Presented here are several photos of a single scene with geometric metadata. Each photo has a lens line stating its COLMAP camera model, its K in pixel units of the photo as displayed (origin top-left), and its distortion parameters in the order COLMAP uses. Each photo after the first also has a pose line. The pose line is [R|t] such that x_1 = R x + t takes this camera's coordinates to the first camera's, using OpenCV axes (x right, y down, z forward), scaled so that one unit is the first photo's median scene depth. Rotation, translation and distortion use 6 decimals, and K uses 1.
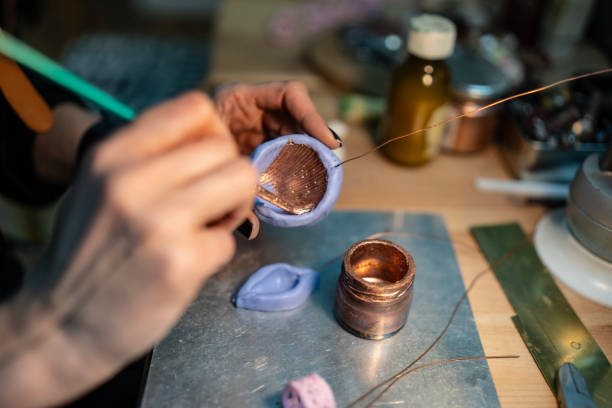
lens RADIAL K [[639.3, 0, 306.0], [0, 639.3, 204.0], [0, 0, 1]] dist [-0.092210, 0.365511]
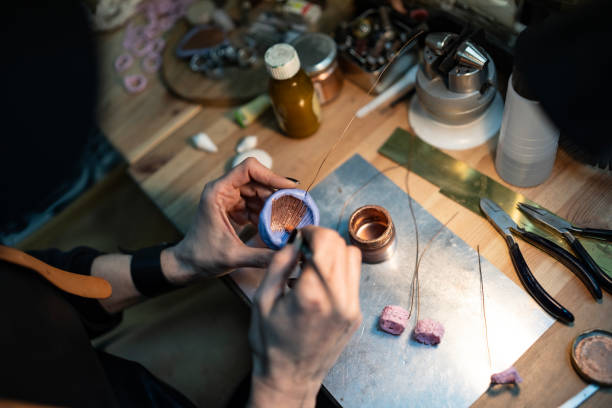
lens RADIAL K [[639.3, 0, 306.0], [0, 639.3, 204.0], [0, 0, 1]] dist [-0.092210, 0.365511]
pose [[0.762914, -0.632525, 0.133698, -0.174662], [0.577992, 0.759973, 0.297264, -0.478012], [-0.289634, -0.149510, 0.945388, -0.449210]]
